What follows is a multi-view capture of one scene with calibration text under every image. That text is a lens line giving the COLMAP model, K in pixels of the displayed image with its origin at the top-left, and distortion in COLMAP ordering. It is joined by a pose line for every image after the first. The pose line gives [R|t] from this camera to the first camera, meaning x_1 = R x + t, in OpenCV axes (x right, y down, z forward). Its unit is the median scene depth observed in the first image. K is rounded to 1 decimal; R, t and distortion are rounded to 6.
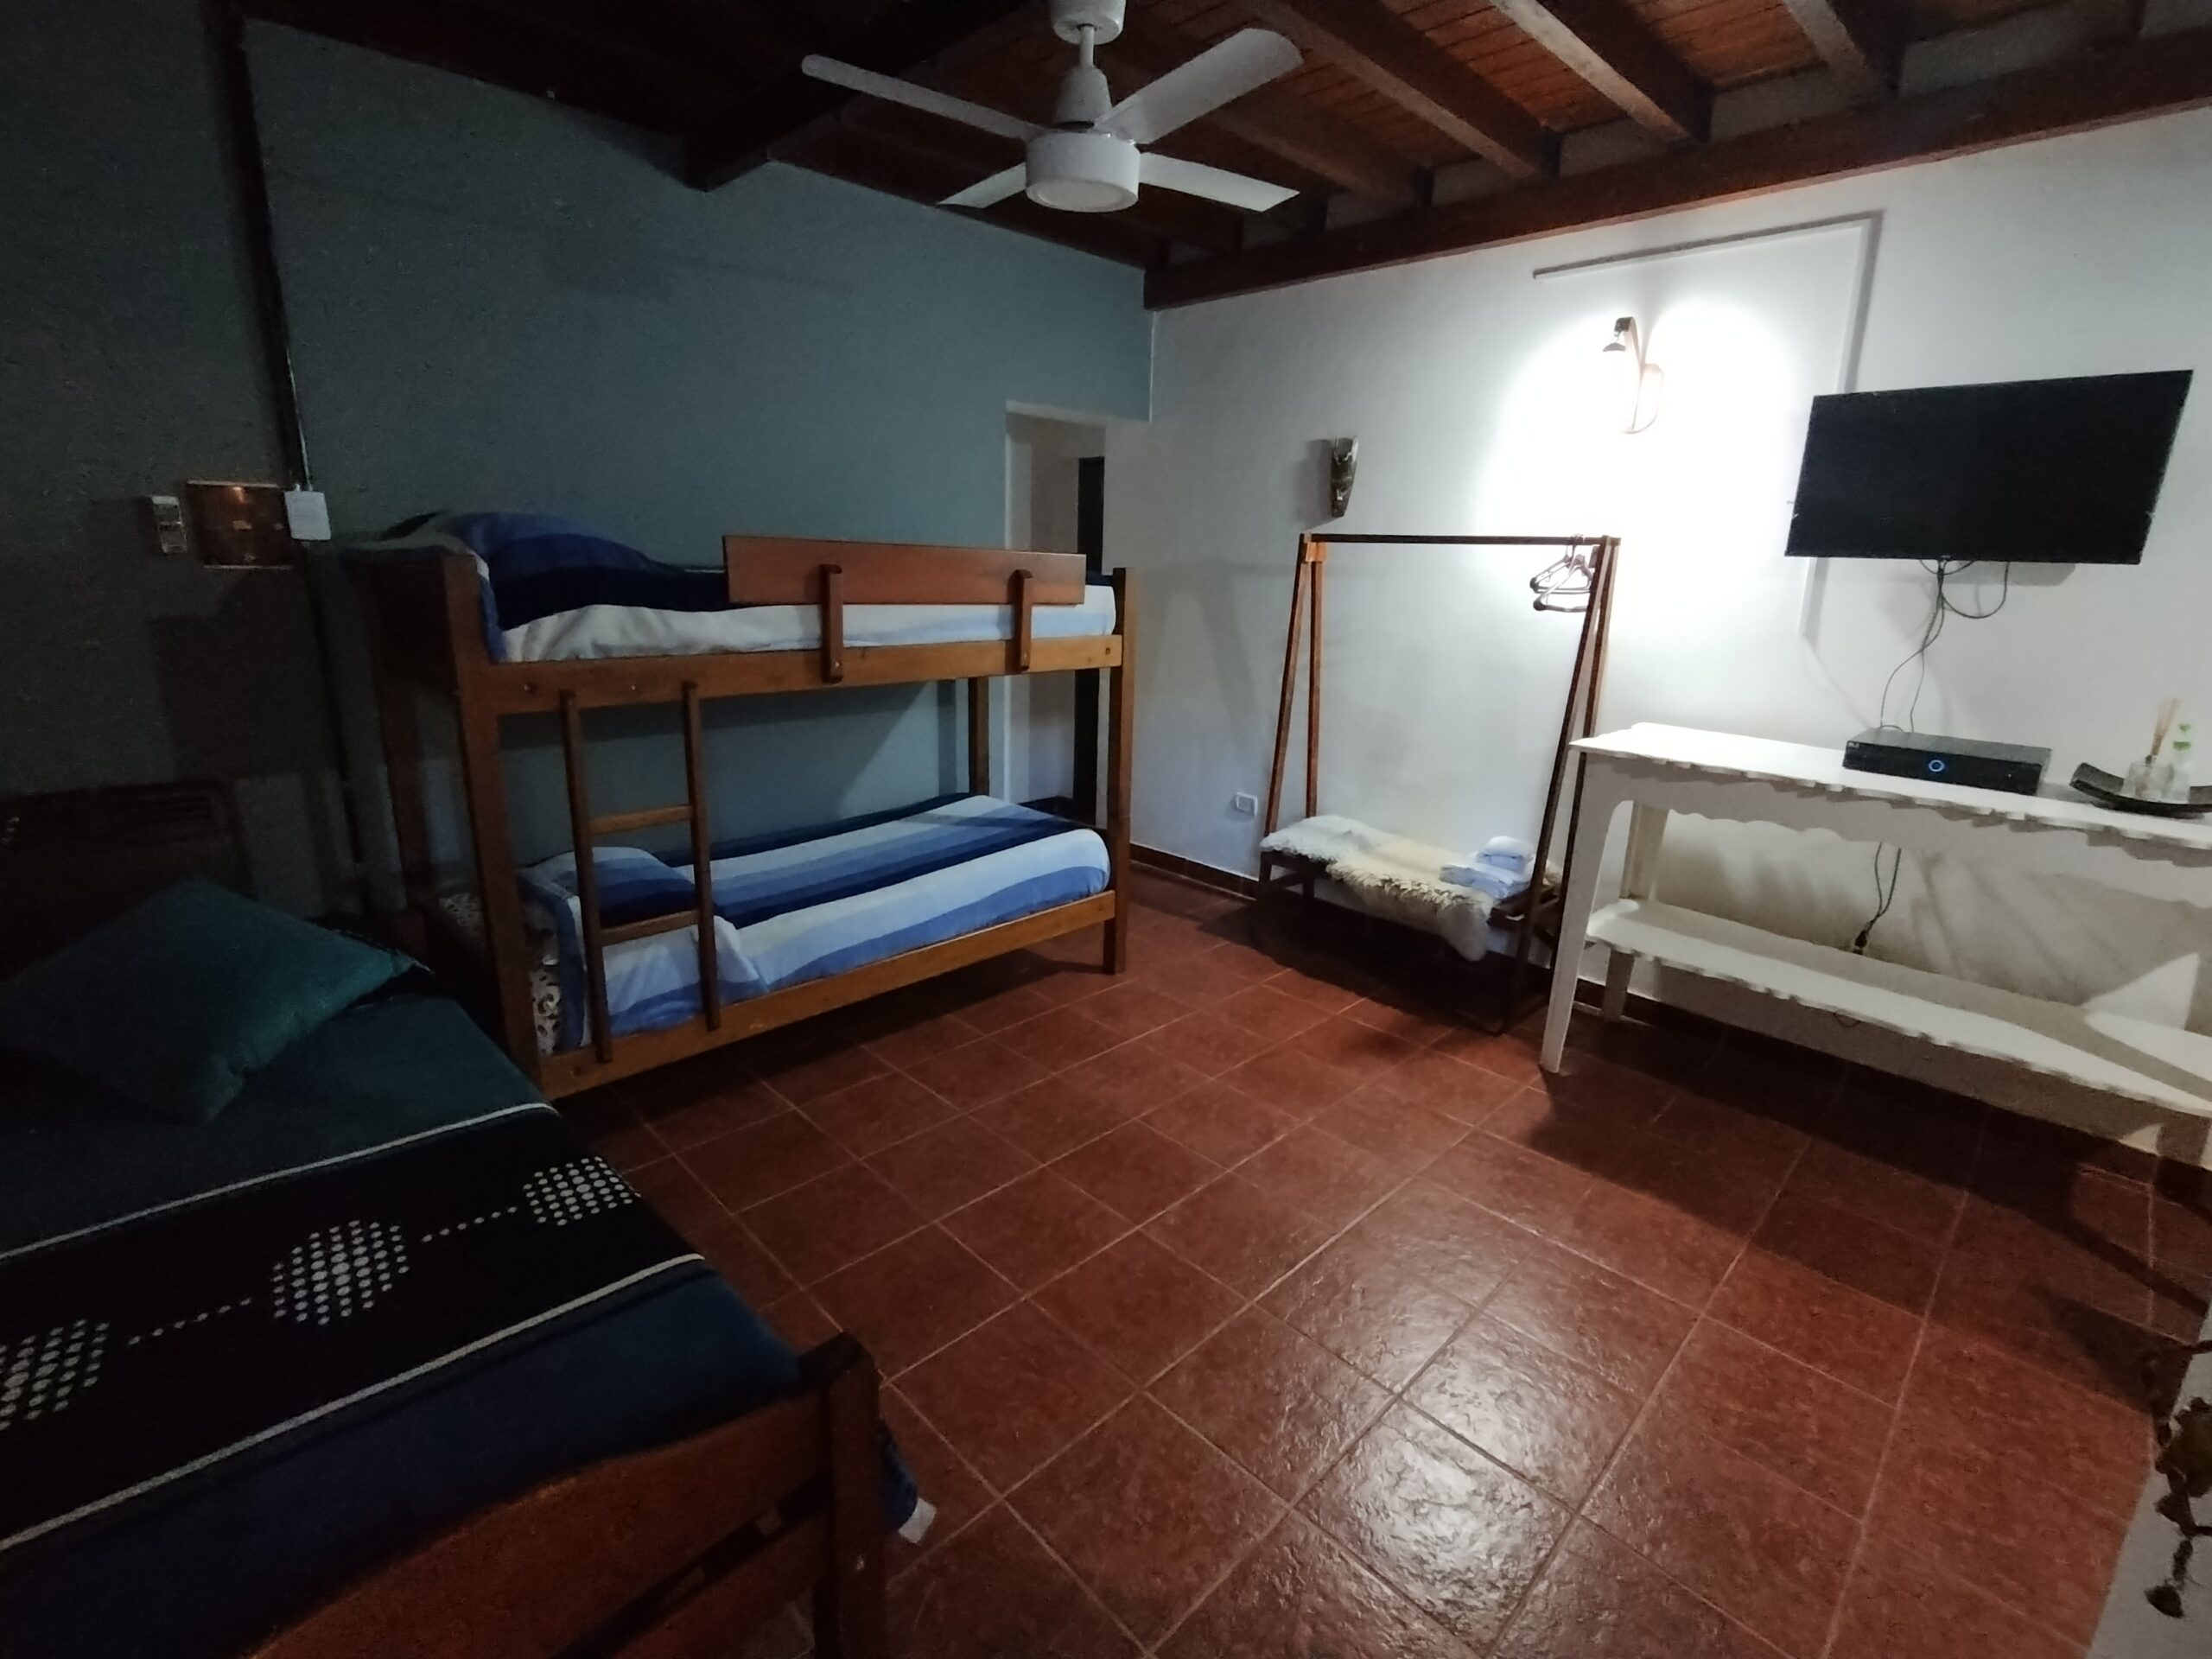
lens RADIAL K [[1010.3, 0, 1107.2], [0, 1010.3, 822.7], [0, 0, 1]] dist [-0.006214, -0.000342]
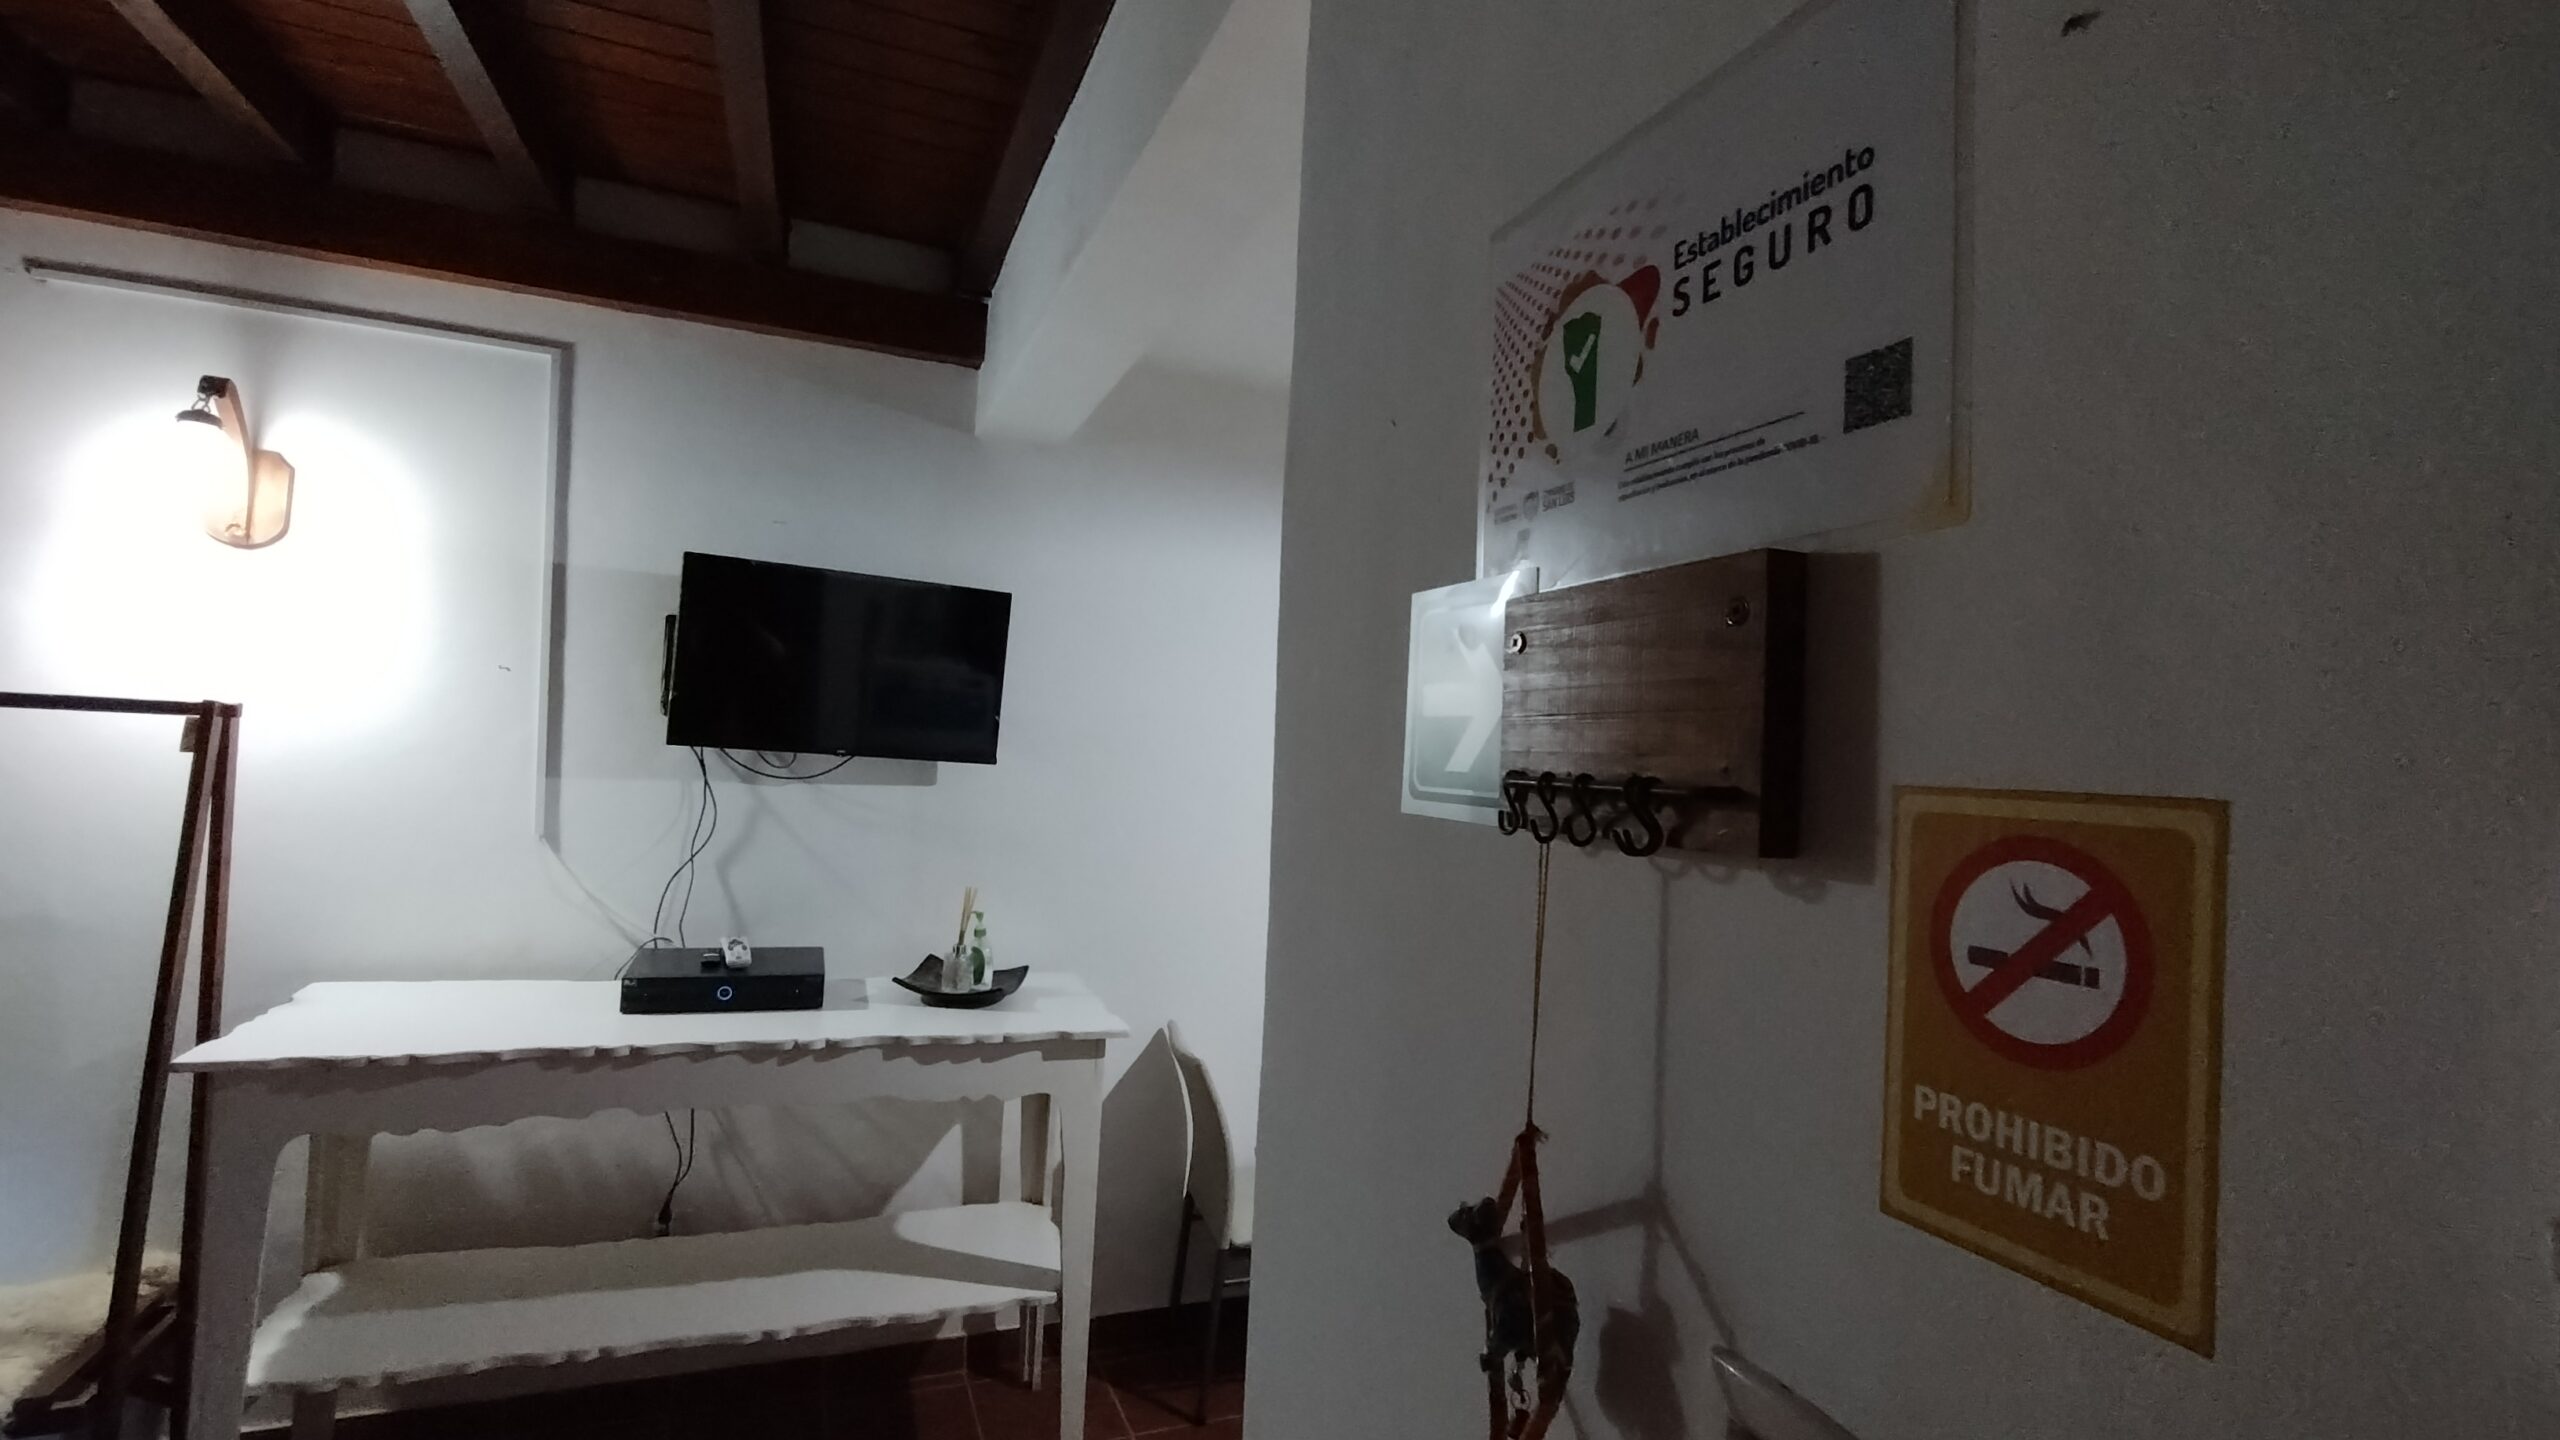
lens RADIAL K [[1163.0, 0, 1283.9], [0, 1163.0, 705.9], [0, 0, 1]] dist [-0.006394, 0.000275]
pose [[0.364329, 0.020052, 0.931055, 0.079325], [0.192925, 0.976454, -0.096523, -0.095960], [-0.911068, 0.214790, 0.351882, 0.164920]]
